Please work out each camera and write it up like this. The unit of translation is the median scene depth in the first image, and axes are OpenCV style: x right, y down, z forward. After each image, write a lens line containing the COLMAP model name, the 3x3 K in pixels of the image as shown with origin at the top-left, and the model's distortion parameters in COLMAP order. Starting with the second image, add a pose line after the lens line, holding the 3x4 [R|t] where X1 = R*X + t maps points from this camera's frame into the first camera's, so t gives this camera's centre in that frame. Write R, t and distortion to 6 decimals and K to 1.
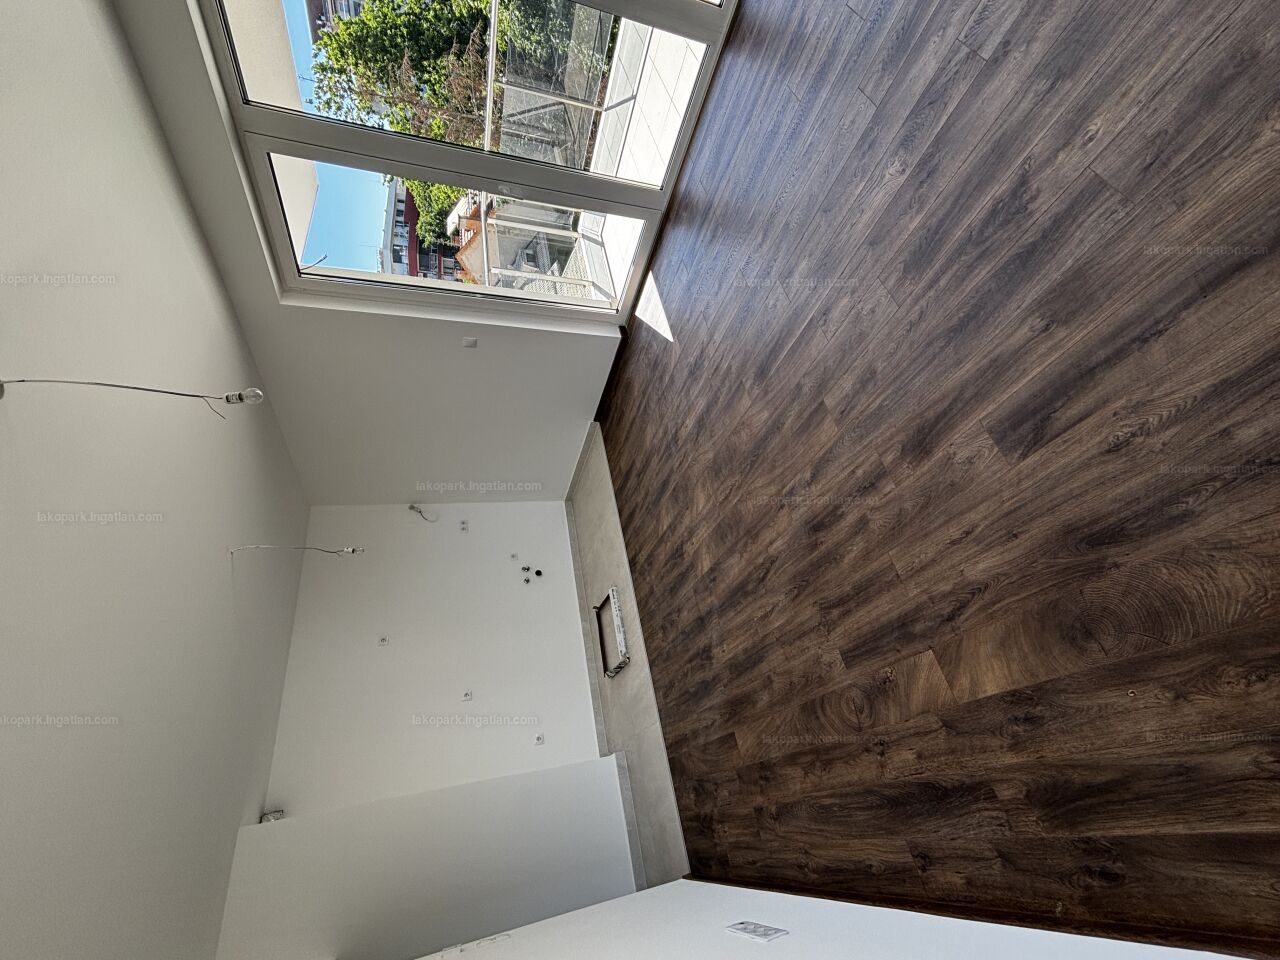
lens RADIAL K [[517.0, 0, 636.8], [0, 517.0, 479.8], [0, 0, 1]] dist [-0.007072, 0.001774]
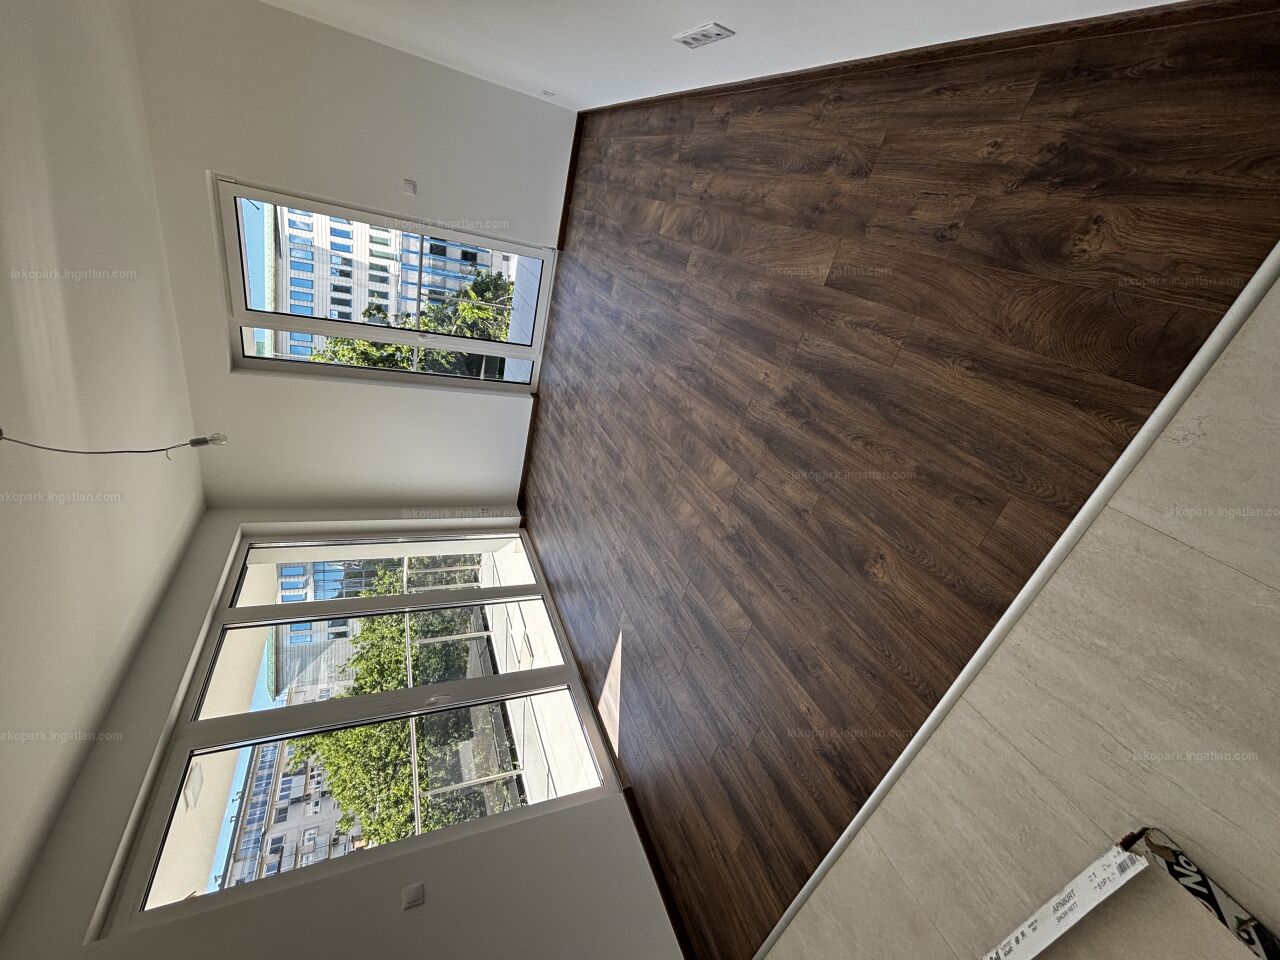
lens RADIAL K [[517.0, 0, 636.7], [0, 517.0, 473.5], [0, 0, 1]] dist [-0.007072, 0.001774]
pose [[0.778825, -0.294438, 0.553839, -0.488422], [0.402109, -0.443291, -0.801125, 0.894327], [0.481393, 0.846640, -0.226850, 1.351813]]
